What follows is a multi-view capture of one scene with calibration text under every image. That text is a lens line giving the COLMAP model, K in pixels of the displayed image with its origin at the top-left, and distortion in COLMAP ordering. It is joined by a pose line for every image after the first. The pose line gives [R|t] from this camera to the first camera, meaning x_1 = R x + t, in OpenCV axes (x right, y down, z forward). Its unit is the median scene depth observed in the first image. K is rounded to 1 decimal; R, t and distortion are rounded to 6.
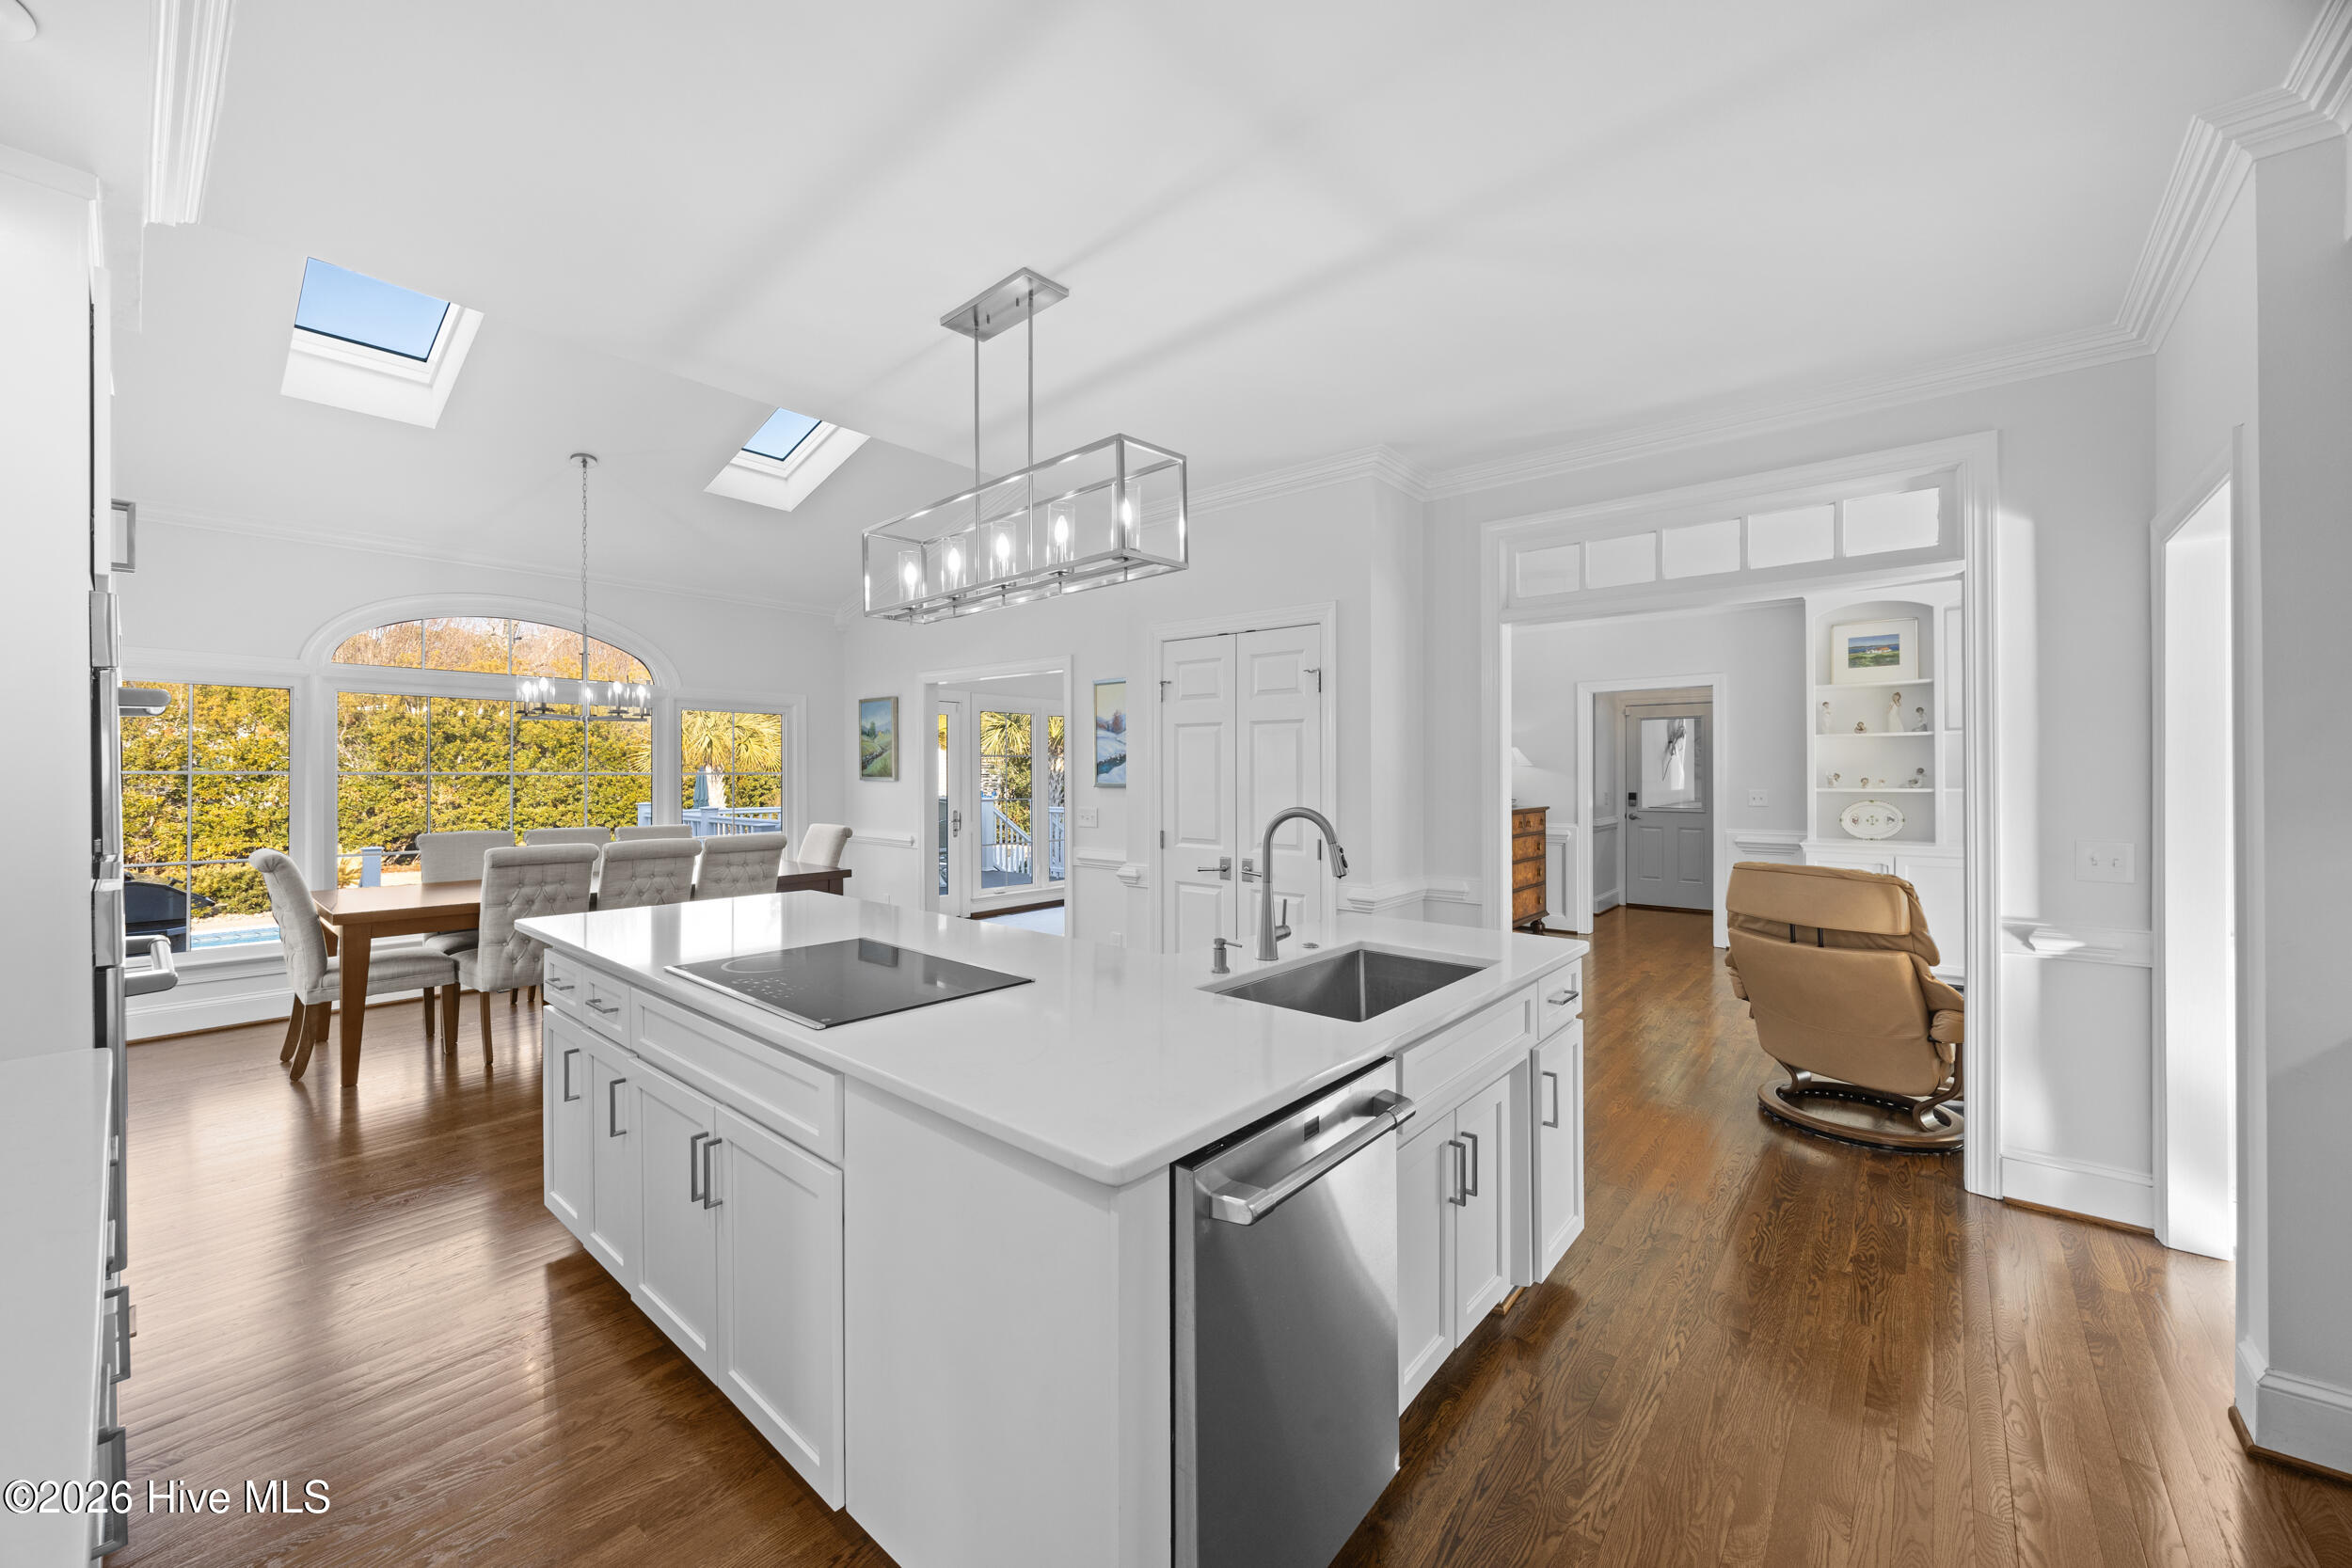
lens RADIAL K [[895.1, 0, 1165.2], [0, 895.1, 779.1], [0, 0, 1]] dist [-0.001176, -0.000072]
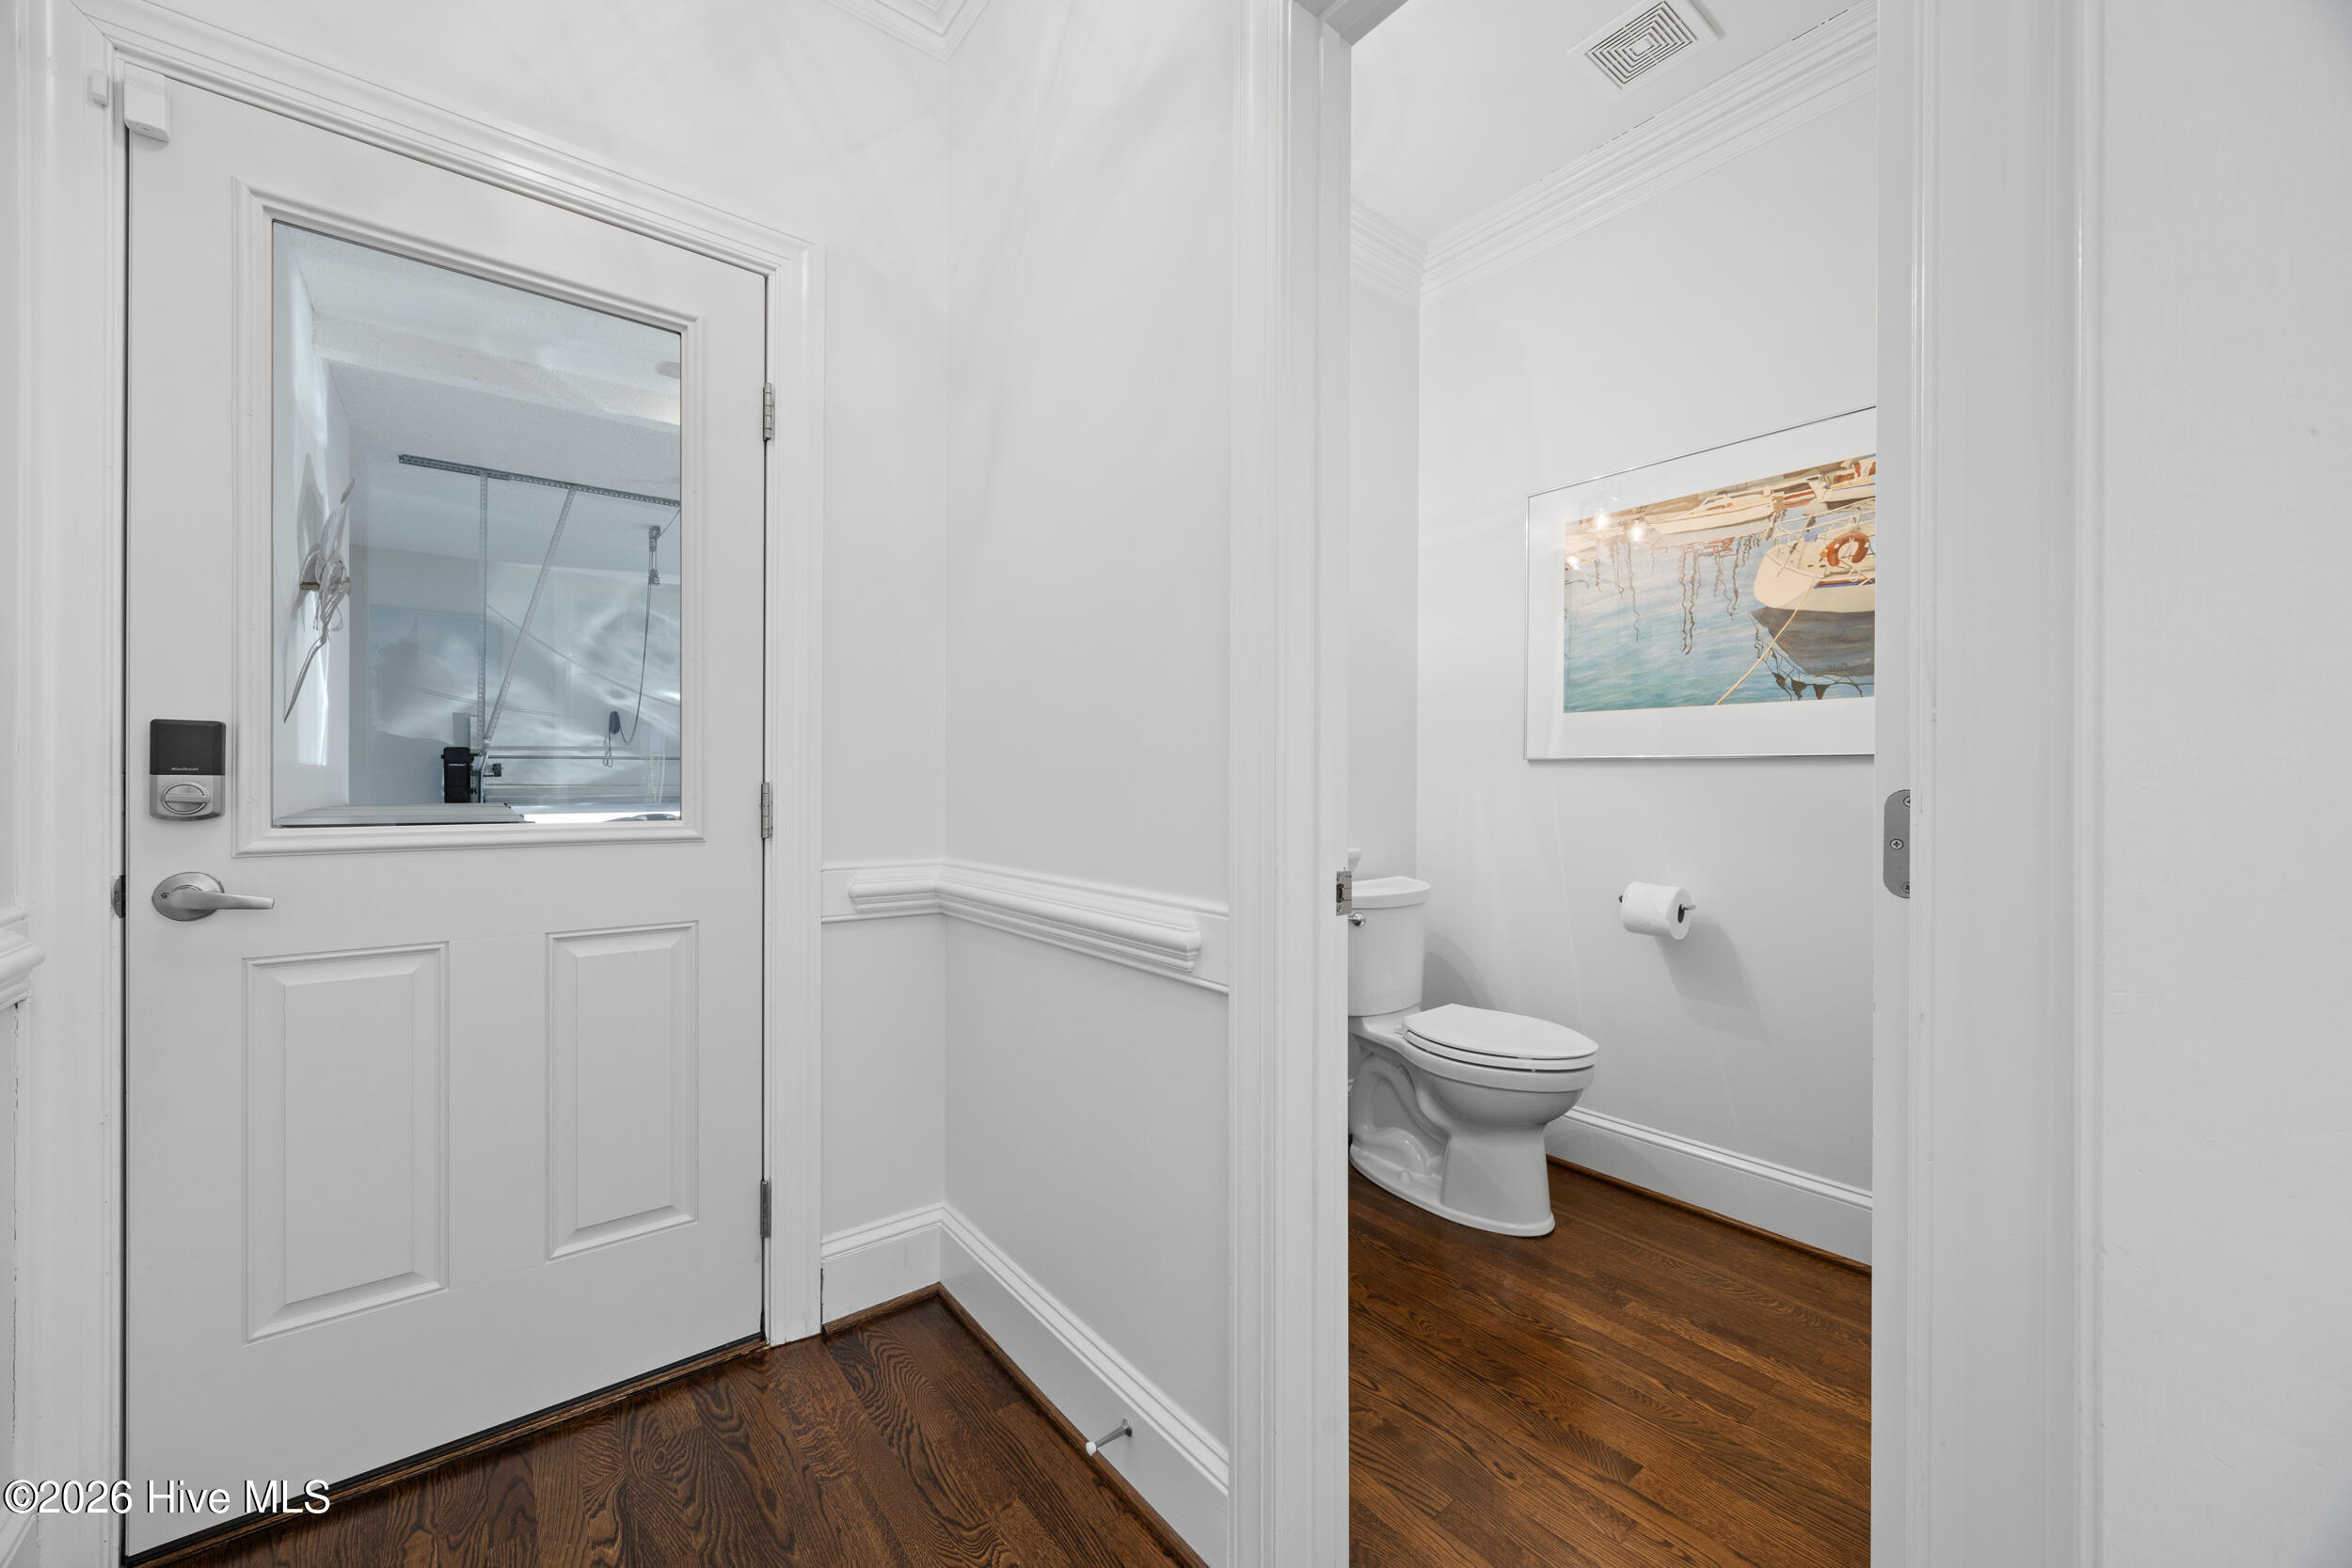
lens RADIAL K [[907.7, 0, 1181.1], [0, 907.7, 780.5], [0, 0, 1]] dist [-0.000374, 0.000104]
pose [[0.188428, 0.008115, 0.982053, 0.590625], [0.006001, 0.999938, -0.009414, 0.037446], [-0.982069, 0.007667, 0.188368, 1.172448]]
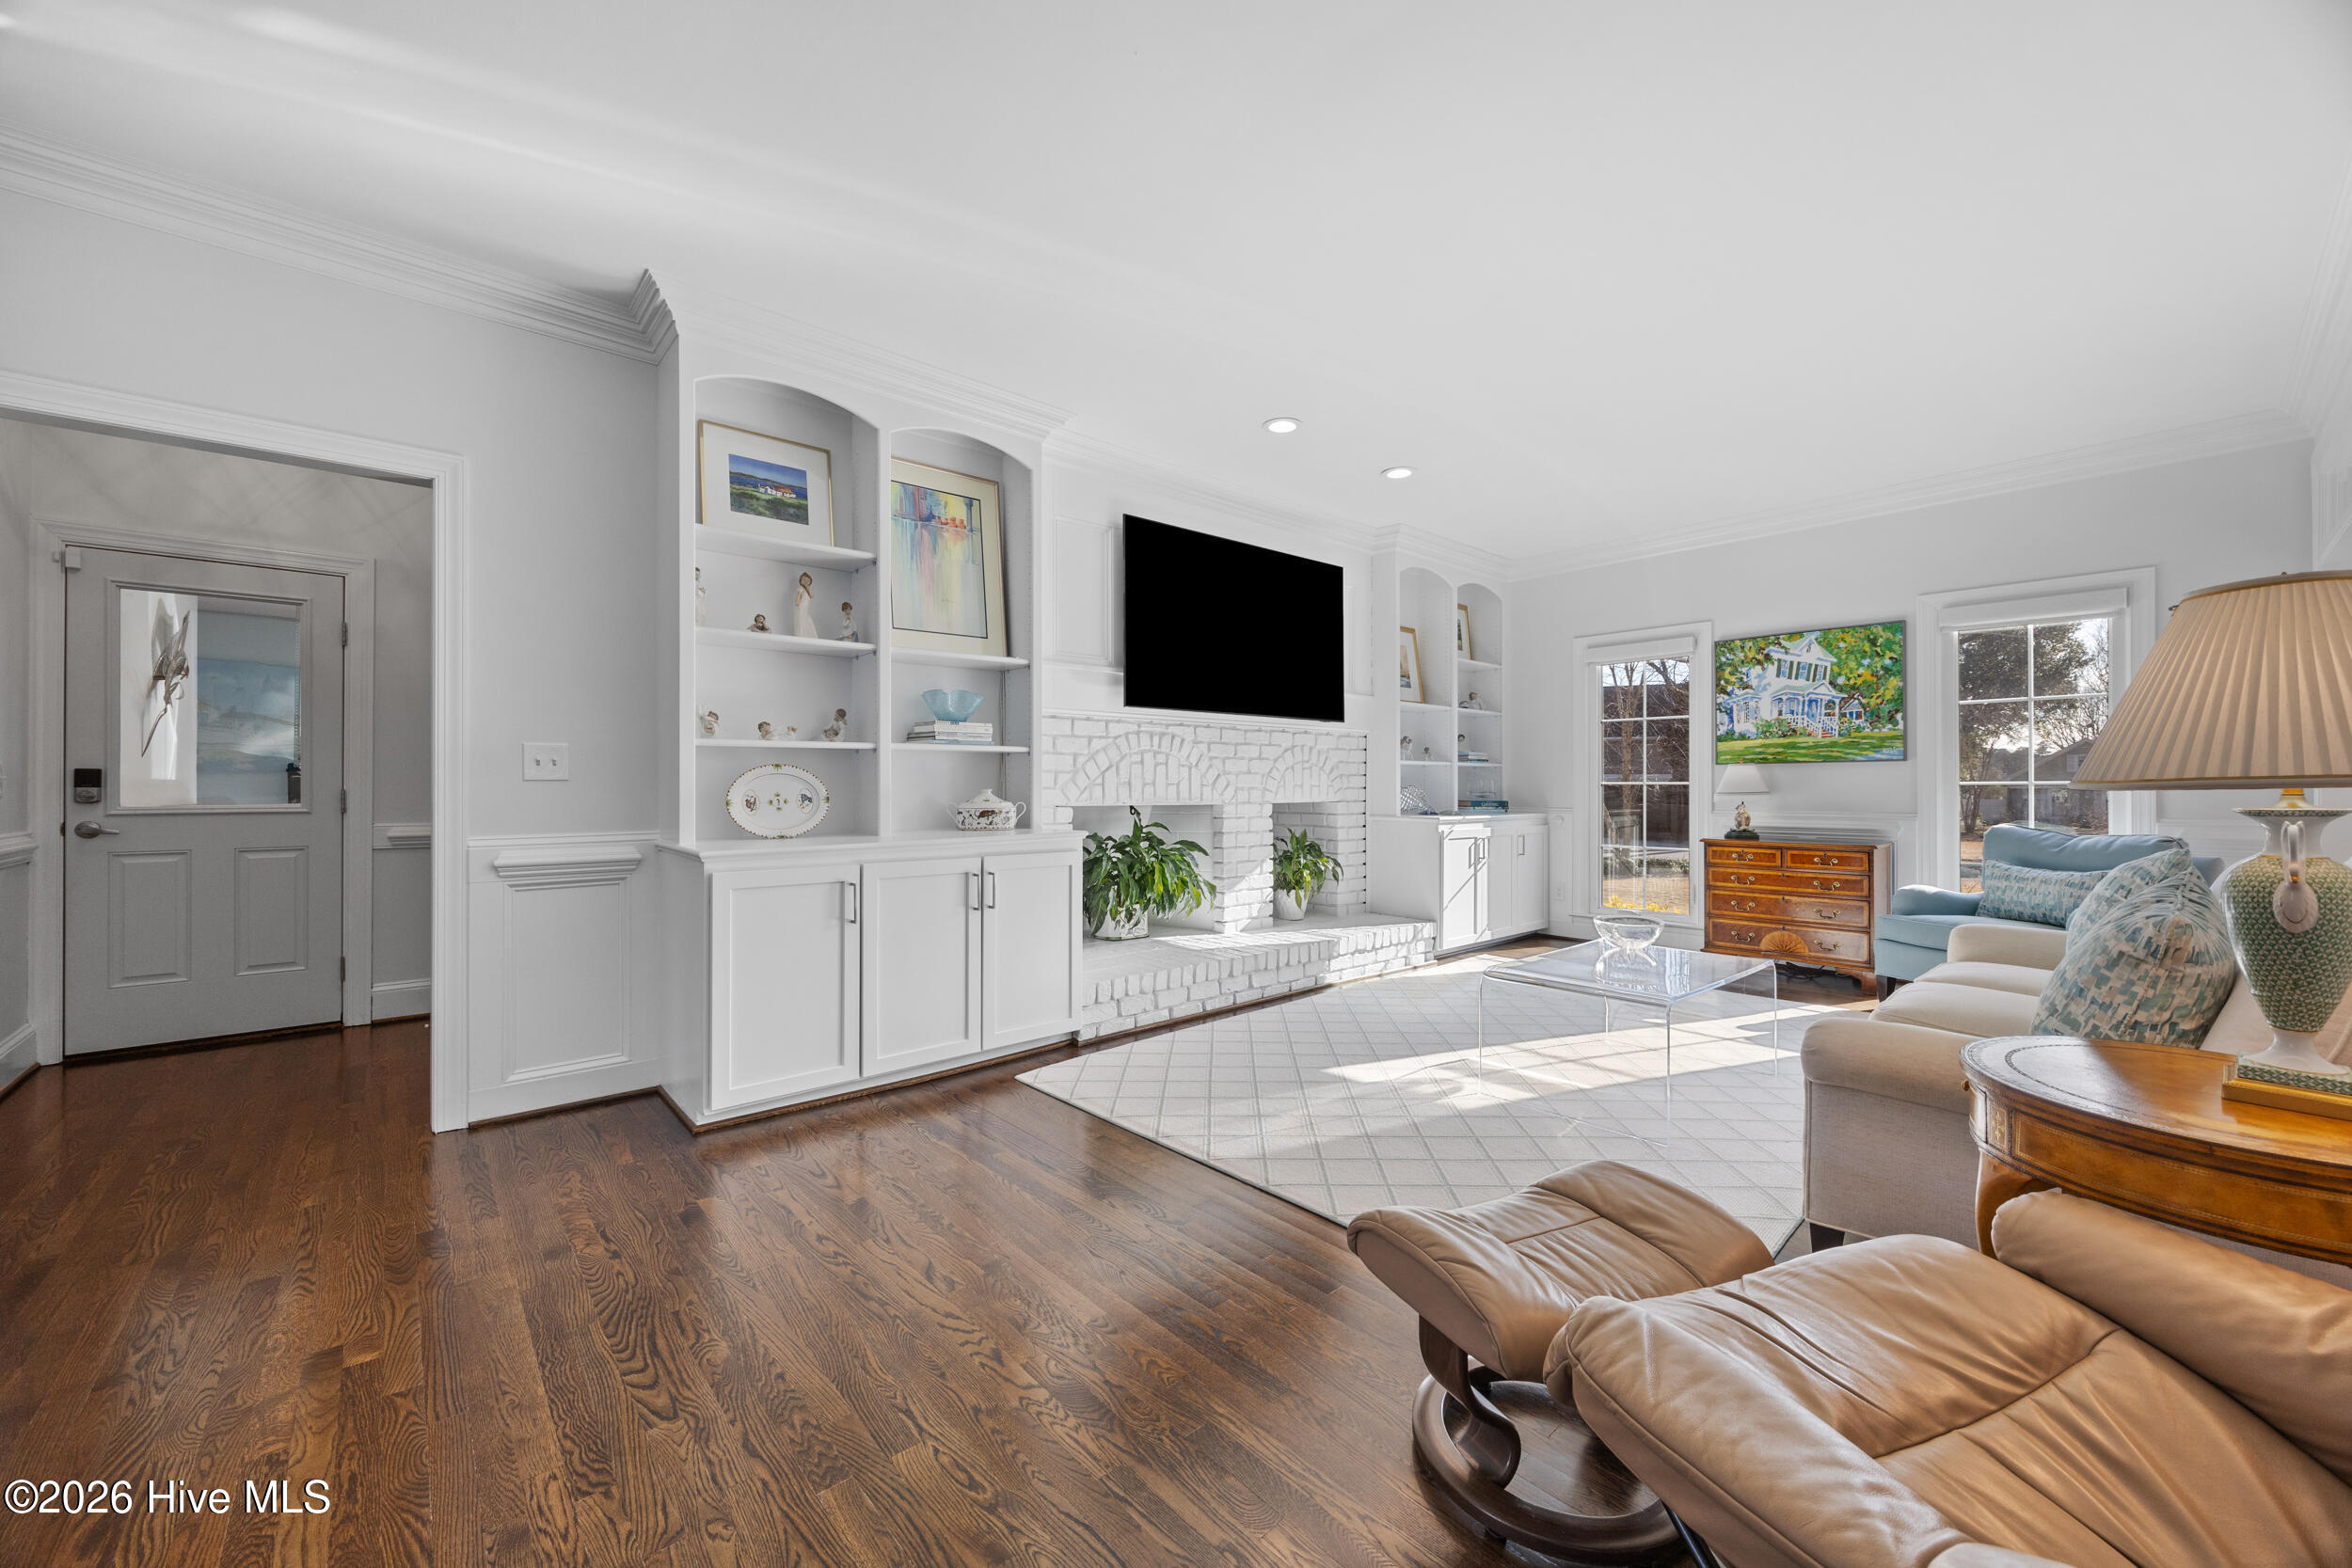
lens RADIAL K [[895.1, 0, 1165.2], [0, 895.1, 779.1], [0, 0, 1]] dist [-0.001176, -0.000072]
pose [[0.139111, 0.011724, 0.990207, 0.288326], [0.009030, 0.999873, -0.013107, 0.041021], [-0.990236, 0.010765, 0.138988, 0.683499]]
